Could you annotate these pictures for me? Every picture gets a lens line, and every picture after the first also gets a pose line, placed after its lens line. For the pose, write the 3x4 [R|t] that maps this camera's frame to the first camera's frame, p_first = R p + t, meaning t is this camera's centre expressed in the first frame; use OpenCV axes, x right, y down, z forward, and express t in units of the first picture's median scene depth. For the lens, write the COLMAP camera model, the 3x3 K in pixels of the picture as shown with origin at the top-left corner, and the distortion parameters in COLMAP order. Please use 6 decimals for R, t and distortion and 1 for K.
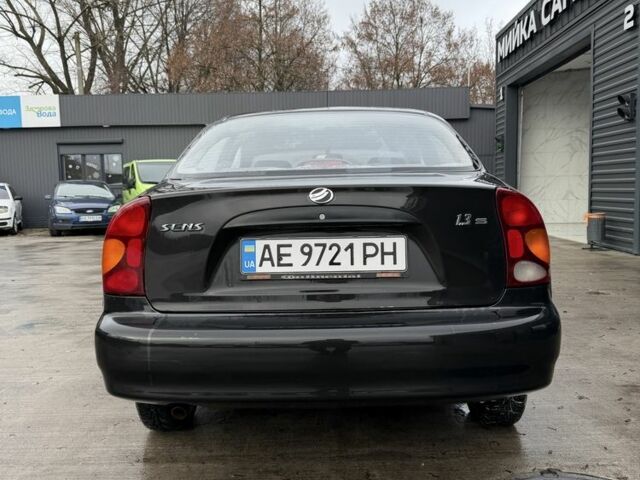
lens RADIAL K [[589.1, 0, 320.0], [0, 589.1, 240.0], [0, 0, 1]] dist [0.114119, -0.234677]
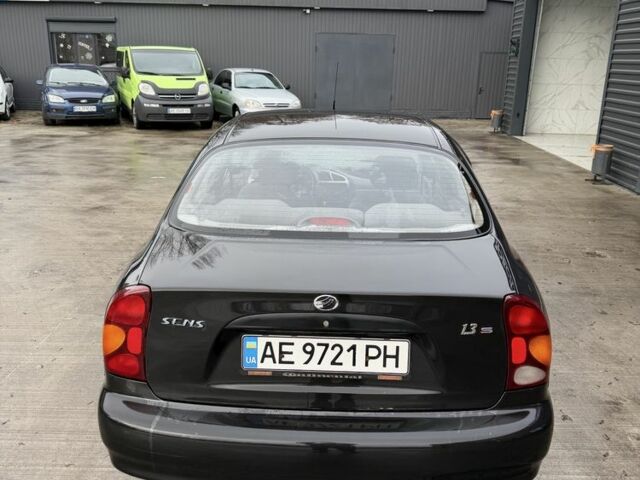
lens RADIAL K [[589.1, 0, 320.0], [0, 589.1, 240.0], [0, 0, 1]] dist [0.114119, -0.234677]
pose [[0.999077, 0.042078, 0.008682, -0.019945], [-0.042964, 0.978046, 0.203911, -0.361026], [0.000089, -0.204095, 0.978951, 0.061109]]
